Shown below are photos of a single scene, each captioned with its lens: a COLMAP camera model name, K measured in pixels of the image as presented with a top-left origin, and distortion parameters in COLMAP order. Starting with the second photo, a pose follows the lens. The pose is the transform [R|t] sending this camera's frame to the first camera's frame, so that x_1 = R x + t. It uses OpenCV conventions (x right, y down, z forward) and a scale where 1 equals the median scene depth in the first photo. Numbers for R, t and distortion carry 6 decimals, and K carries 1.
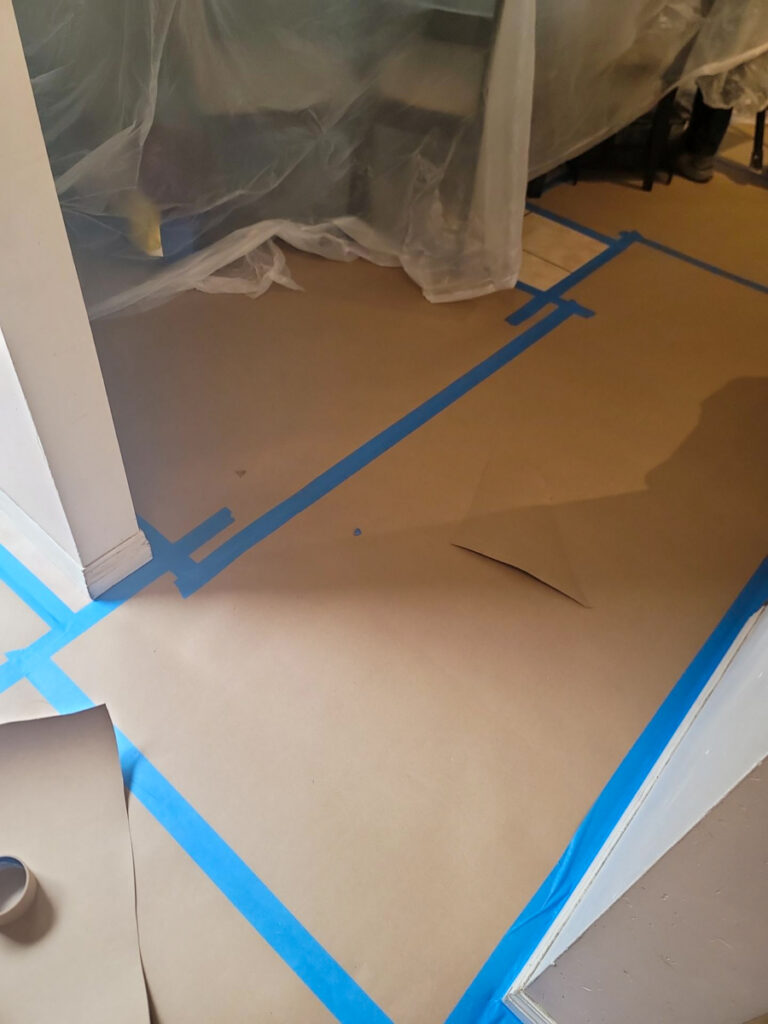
lens RADIAL K [[729.4, 0, 386.5], [0, 729.4, 512.2], [0, 0, 1]] dist [0.003949, -0.012956]
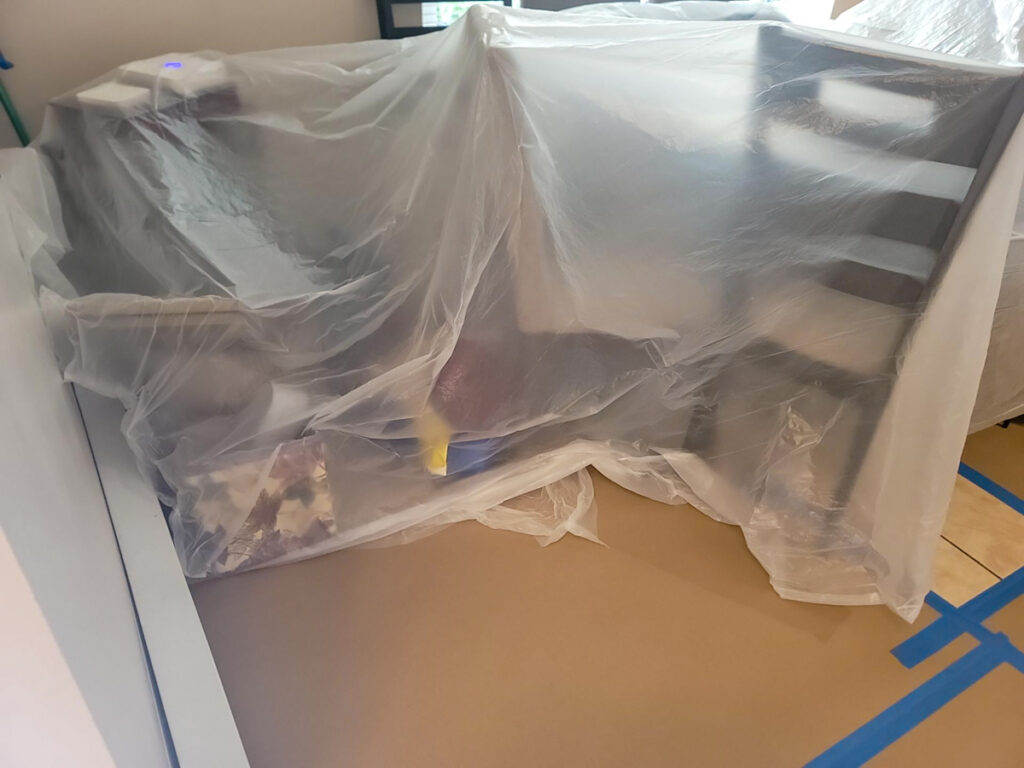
lens RADIAL K [[729.4, 0, 511.6], [0, 729.4, 385.1], [0, 0, 1]] dist [0.003949, -0.012956]
pose [[0.947653, 0.147152, -0.283373, -0.017392], [-0.209930, 0.955835, -0.205692, -0.288944], [0.240590, 0.254413, 0.936691, 0.216000]]
